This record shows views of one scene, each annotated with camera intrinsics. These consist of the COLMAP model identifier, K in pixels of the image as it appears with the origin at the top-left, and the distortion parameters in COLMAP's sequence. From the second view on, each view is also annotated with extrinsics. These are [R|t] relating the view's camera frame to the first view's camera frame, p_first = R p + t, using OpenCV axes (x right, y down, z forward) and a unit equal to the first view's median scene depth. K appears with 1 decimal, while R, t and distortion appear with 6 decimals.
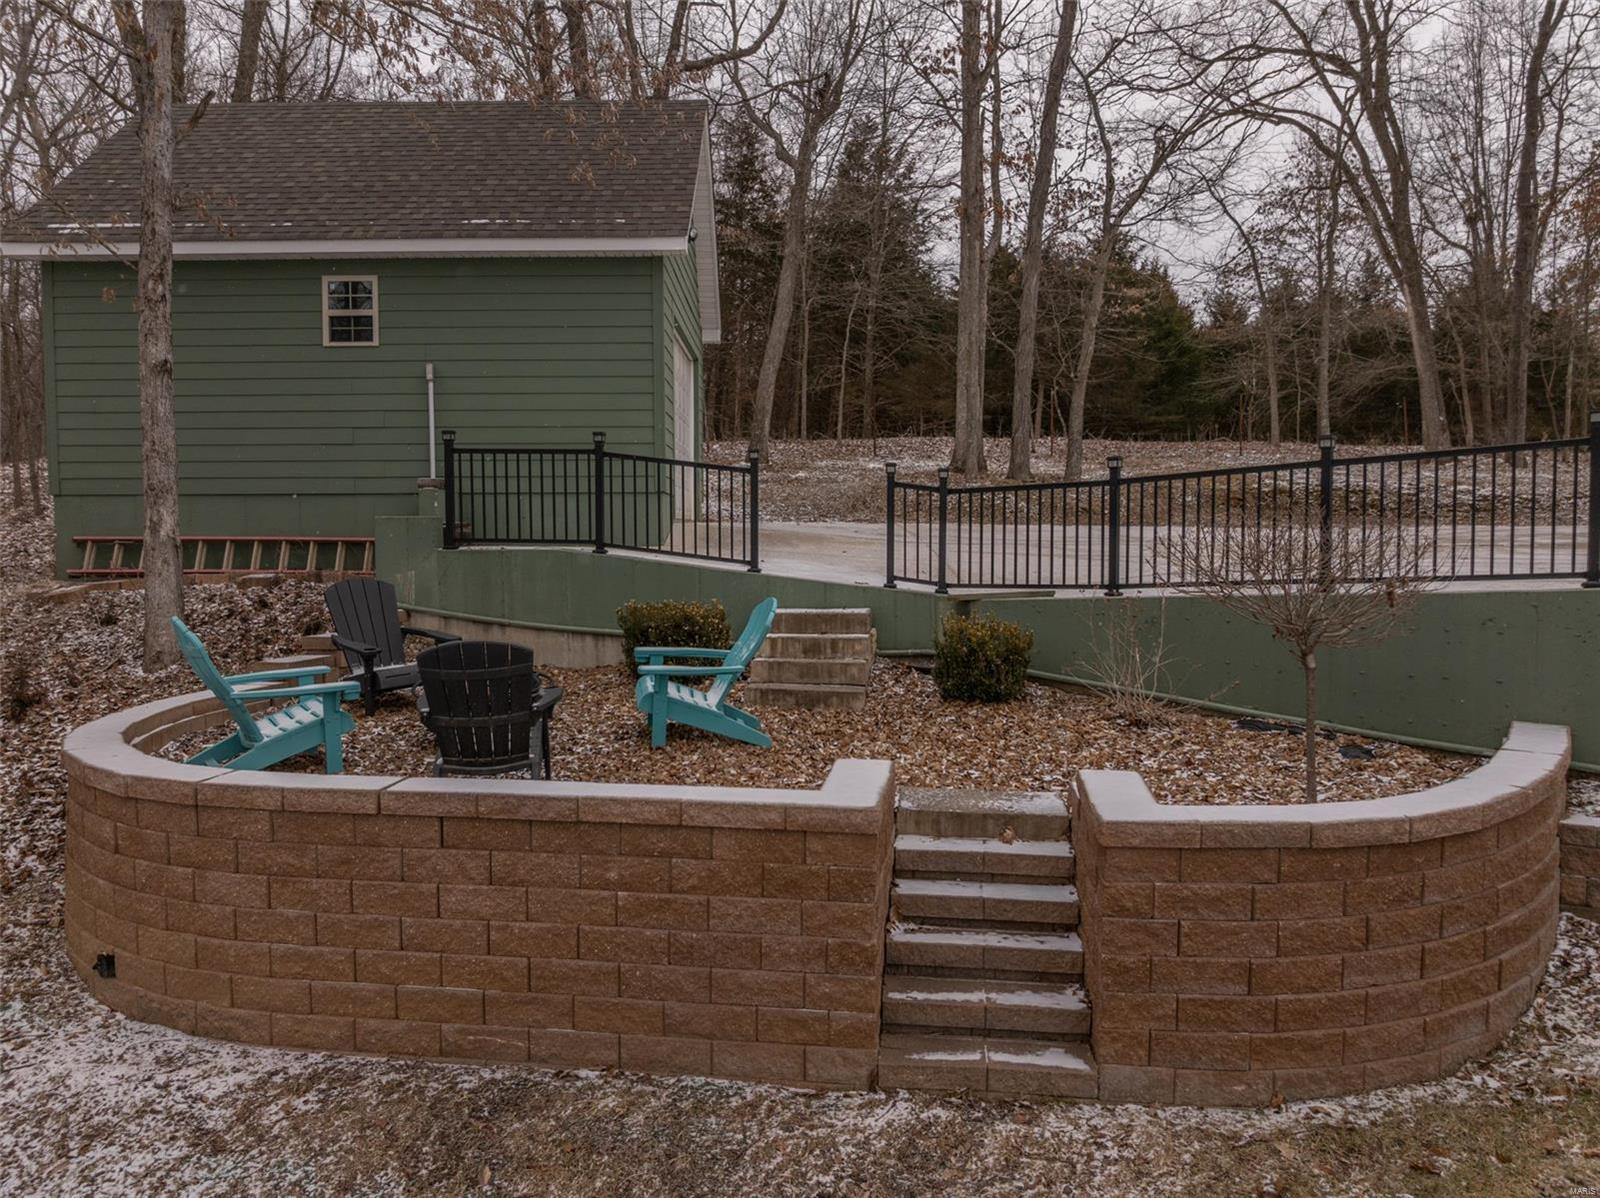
lens RADIAL K [[1118.6, 0, 806.9], [0, 1118.6, 597.4], [0, 0, 1]] dist [-0.030384, -0.002023]
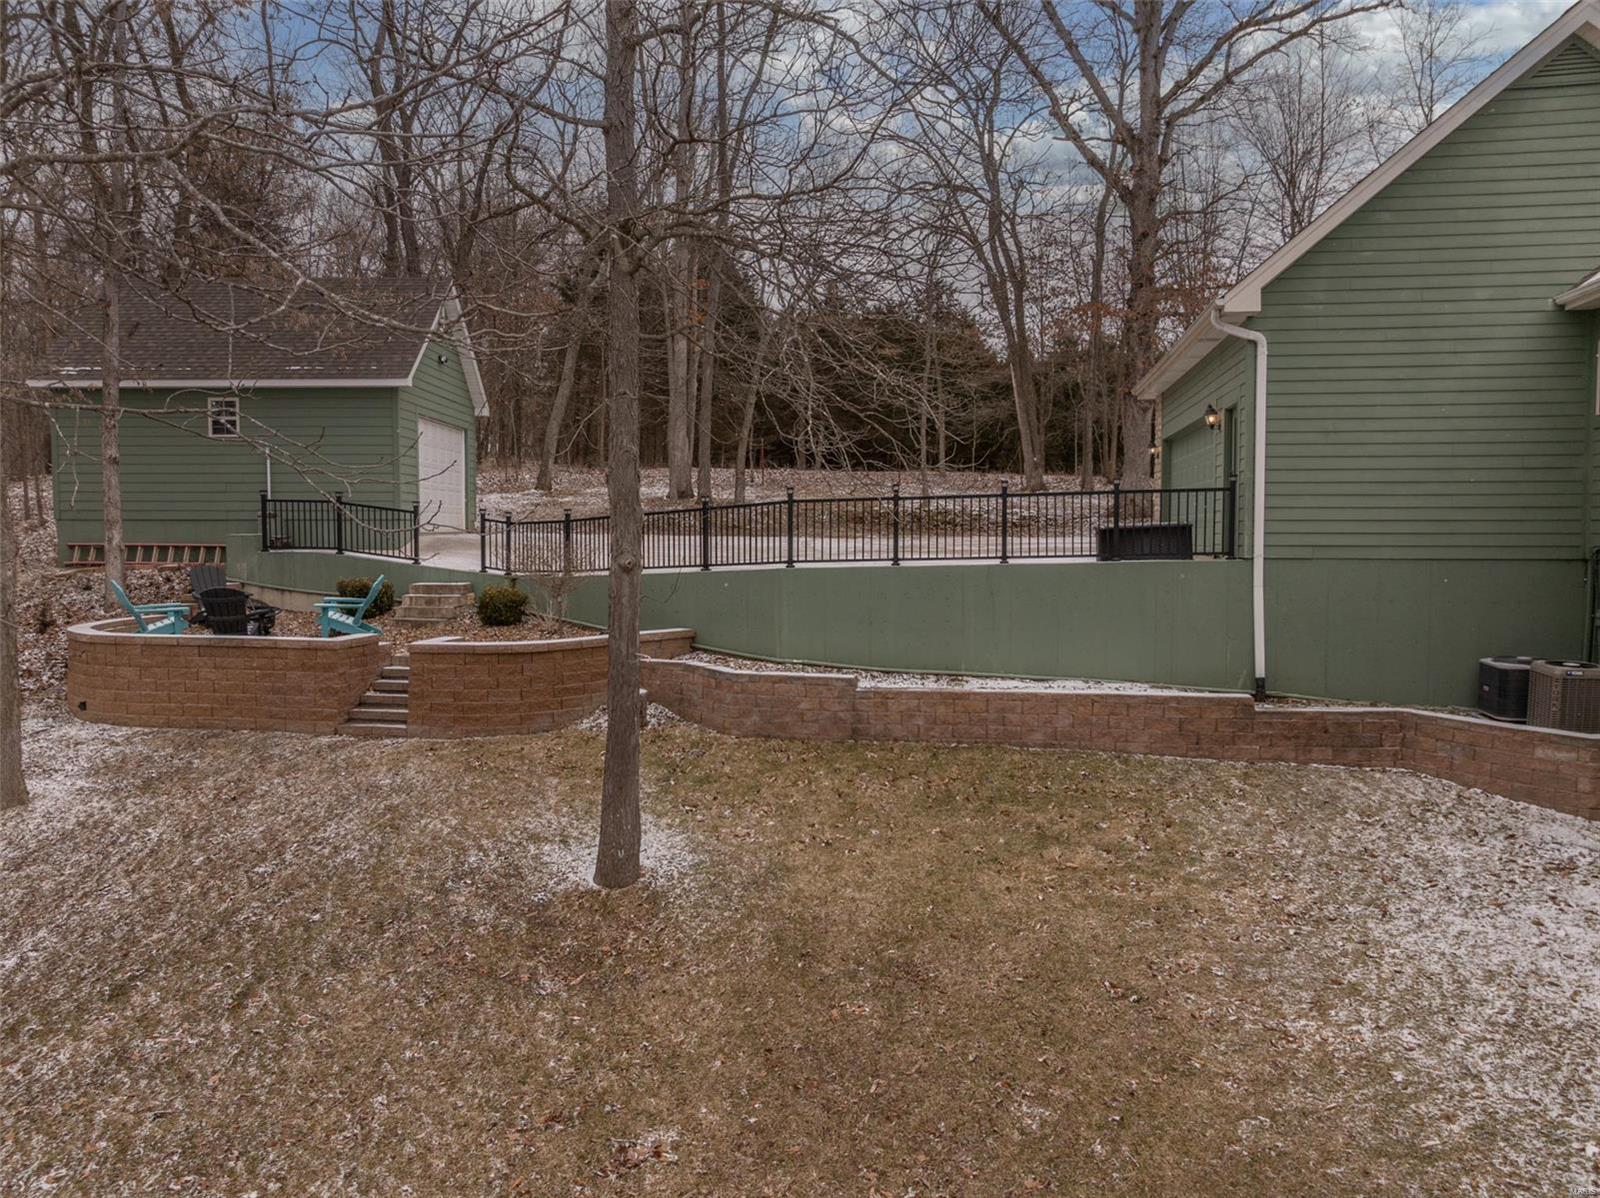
lens RADIAL K [[1118.6, 0, 806.9], [0, 1118.6, 597.4], [0, 0, 1]] dist [-0.030384, -0.002023]
pose [[0.999938, 0.004371, 0.010237, 0.602030], [-0.004390, 0.999989, 0.001764, 0.028480], [-0.010229, -0.001809, 0.999946, -0.934917]]
